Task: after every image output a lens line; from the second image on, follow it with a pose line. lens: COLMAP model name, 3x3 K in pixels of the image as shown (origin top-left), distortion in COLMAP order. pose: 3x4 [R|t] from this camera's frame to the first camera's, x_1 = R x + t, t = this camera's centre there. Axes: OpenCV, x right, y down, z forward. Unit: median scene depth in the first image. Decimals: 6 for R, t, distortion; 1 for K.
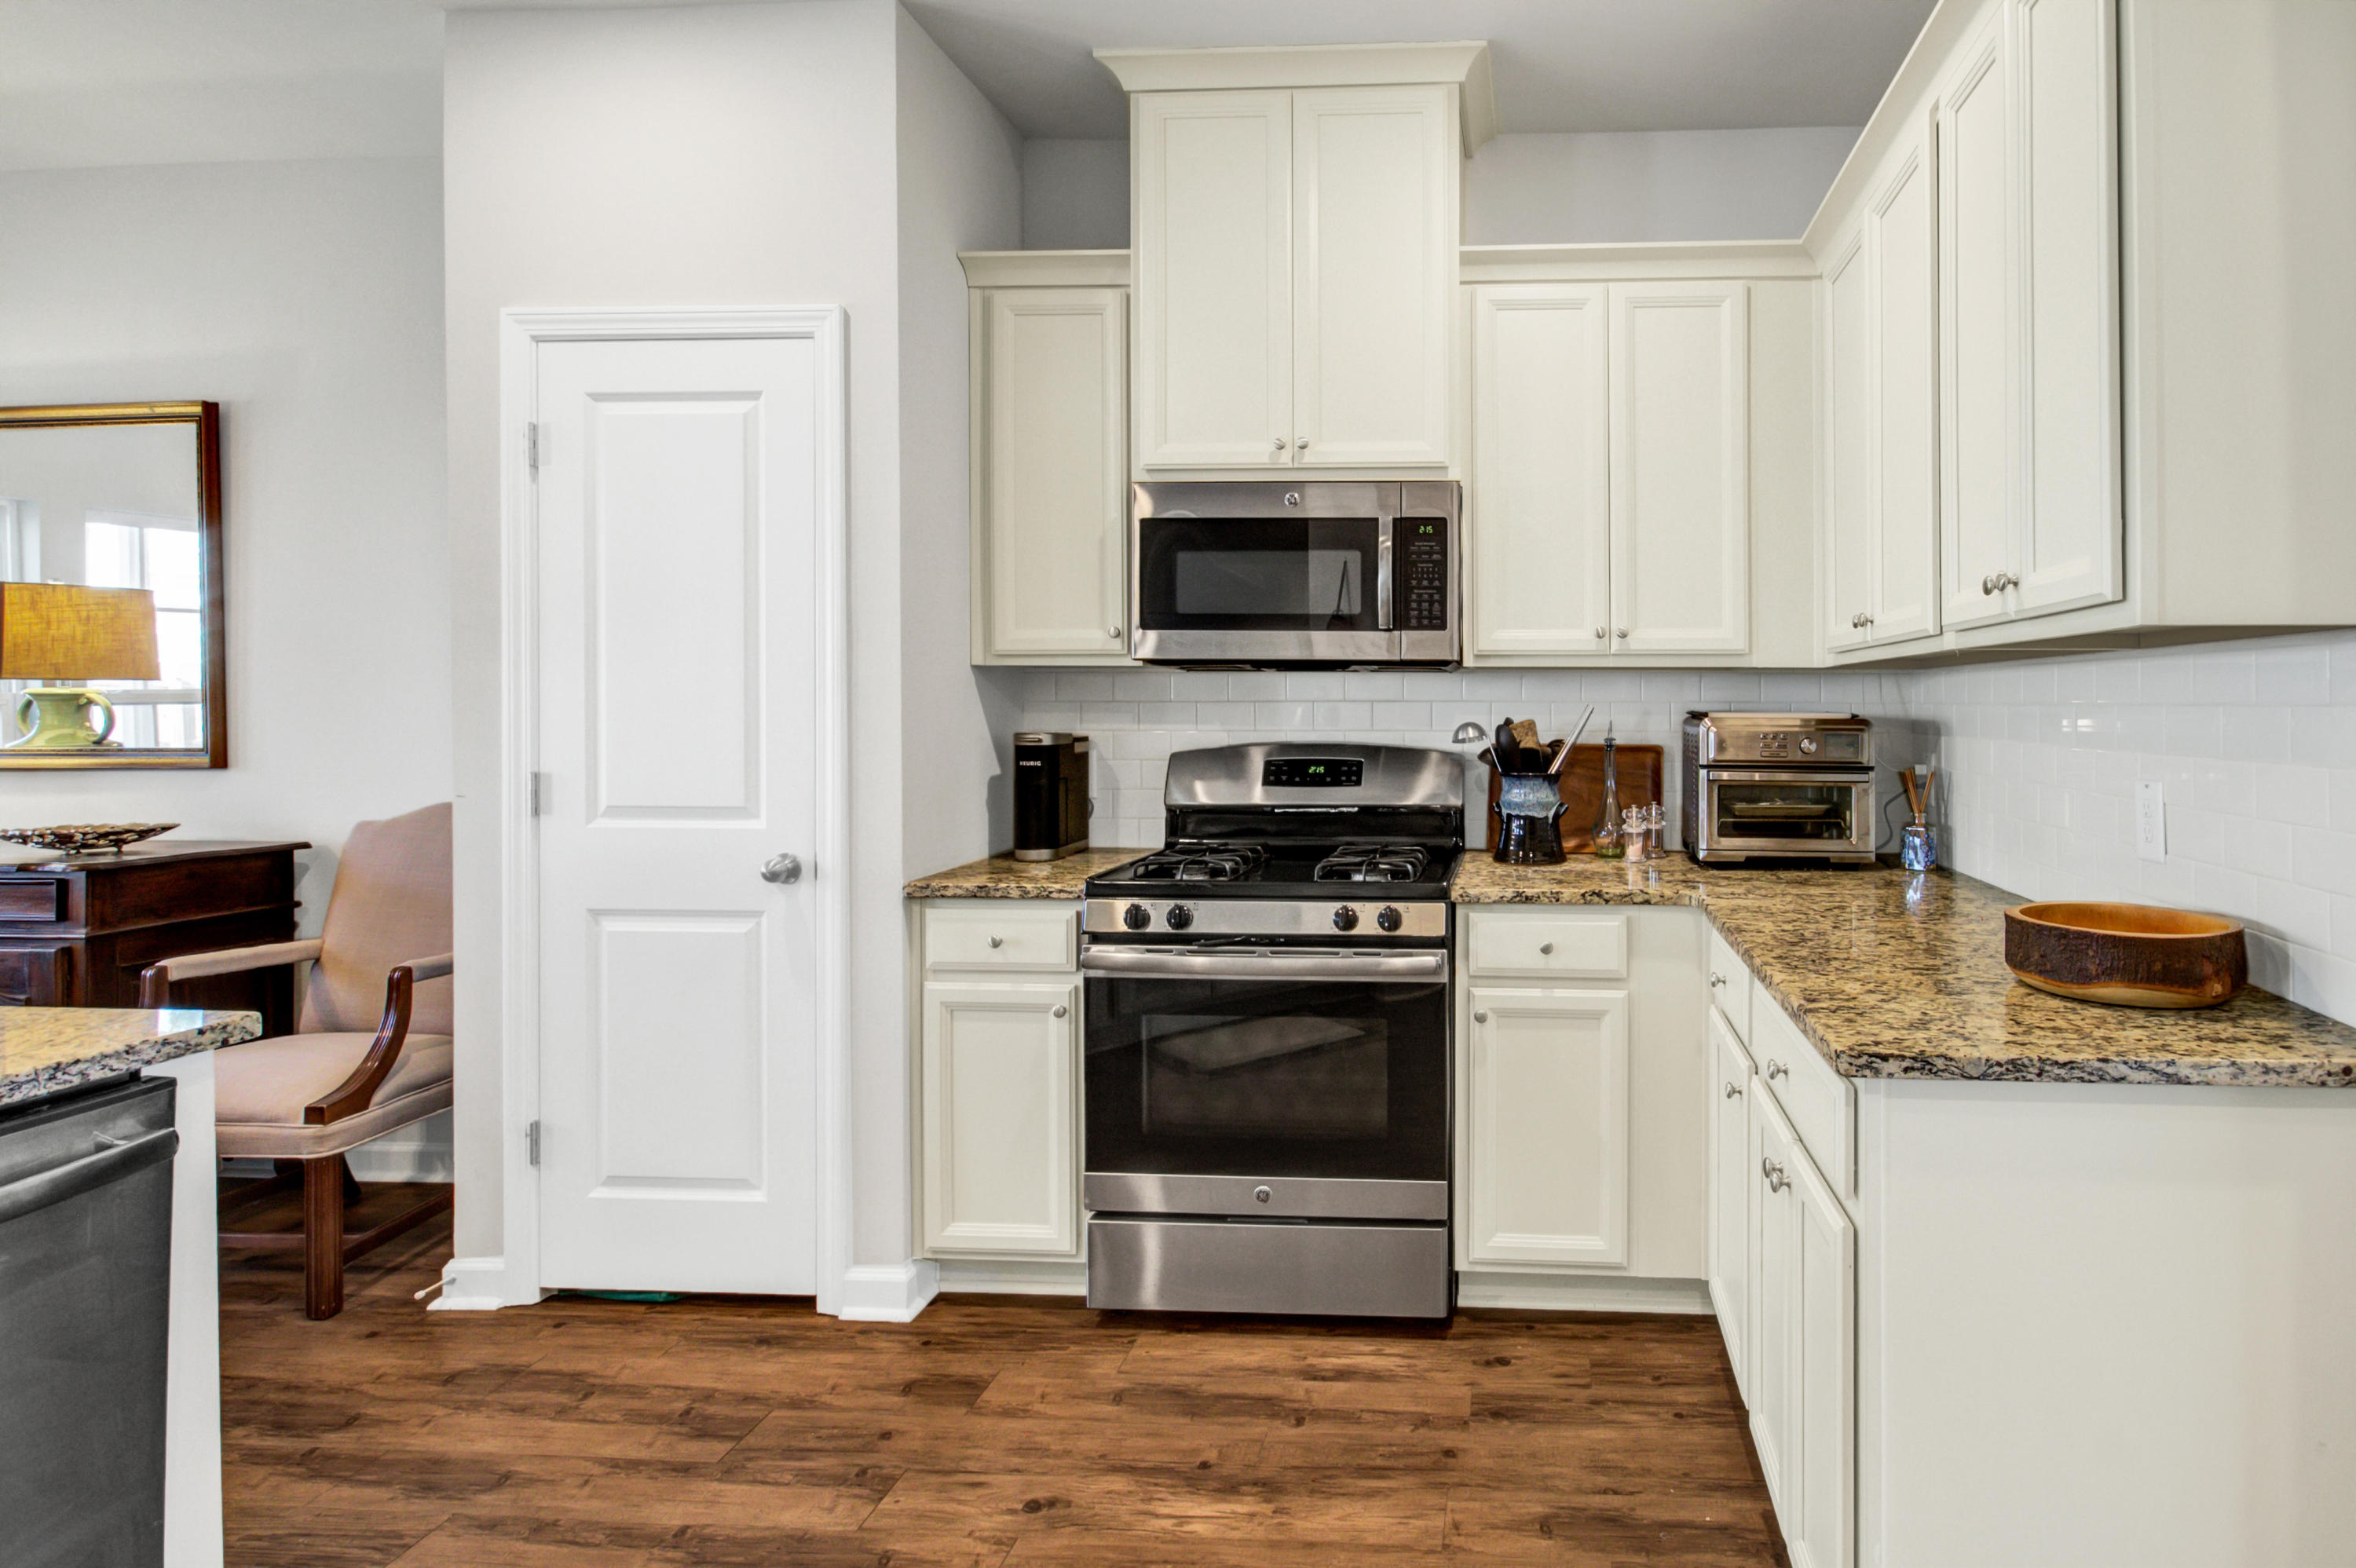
lens RADIAL K [[1094.3, 0, 1415.1], [0, 1094.3, 706.7], [0, 0, 1]] dist [0.003697, -0.002363]
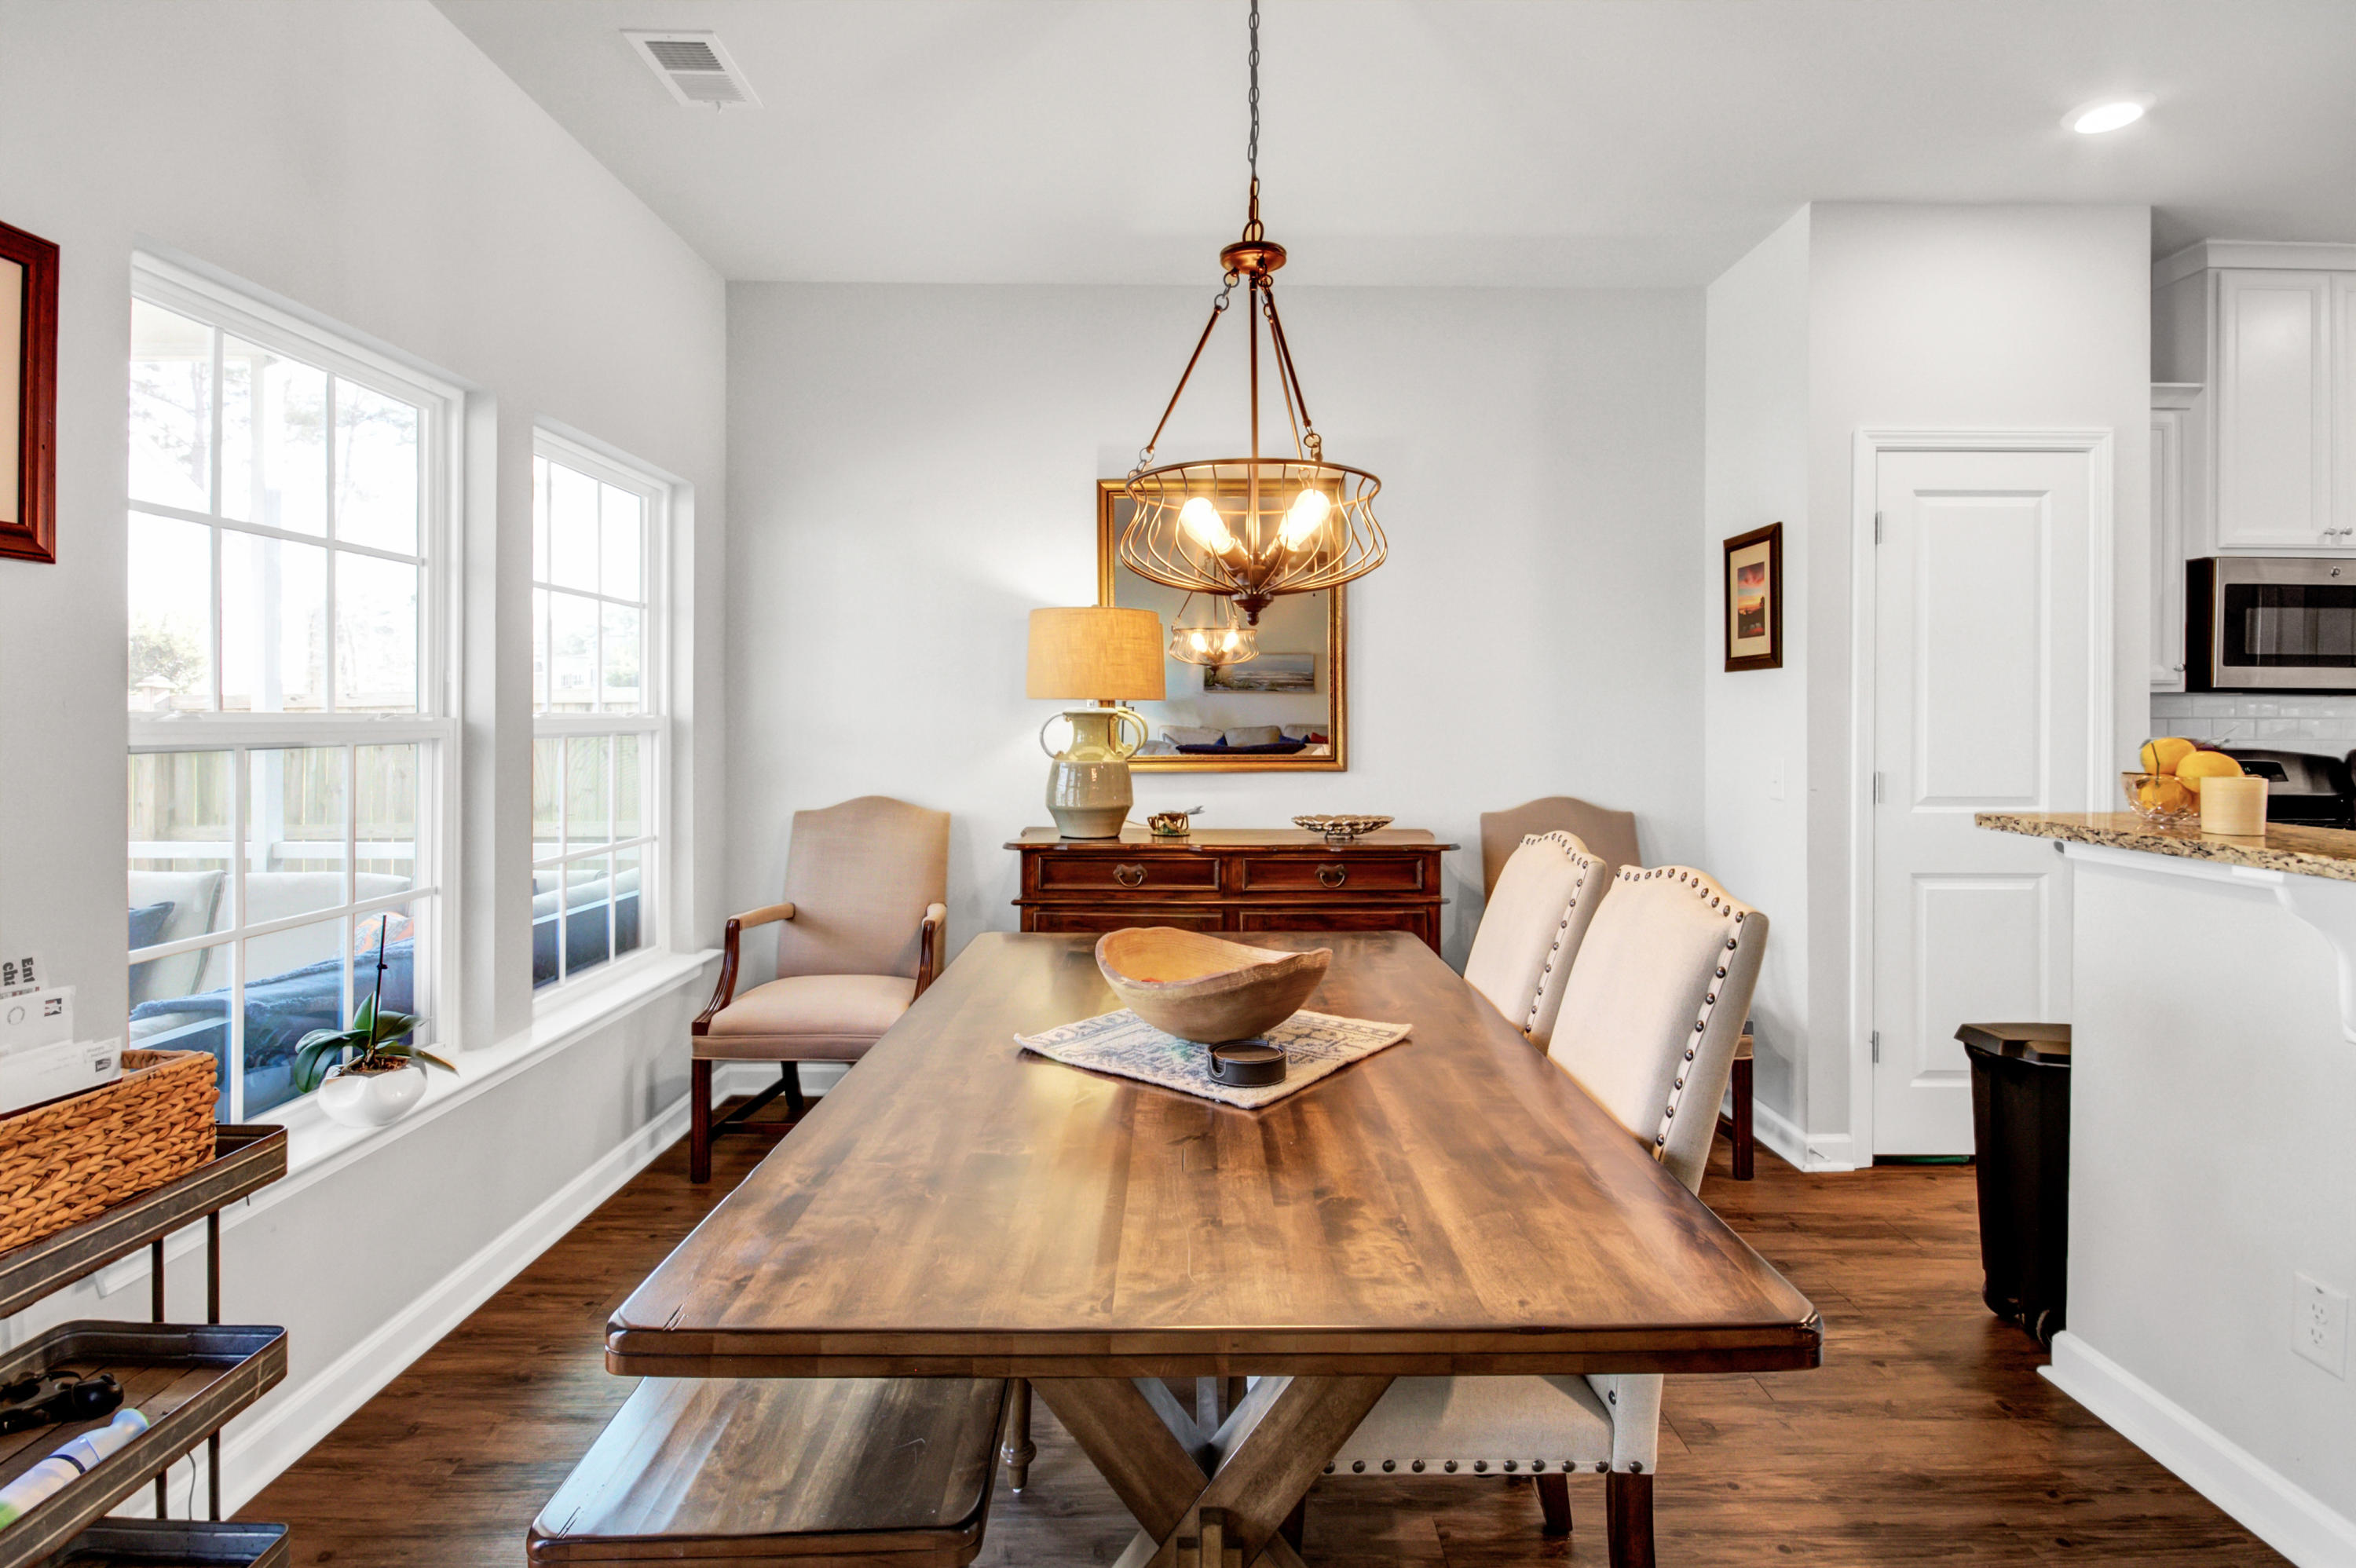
lens RADIAL K [[1094.3, 0, 1183.9], [0, 1094.3, 725.6], [0, 0, 1]] dist [0.003697, -0.002363]
pose [[0.997020, -0.001091, 0.077134, -1.747914], [0.000565, 0.999976, 0.006852, -0.006916], [-0.077139, -0.006788, 0.996997, -0.273458]]
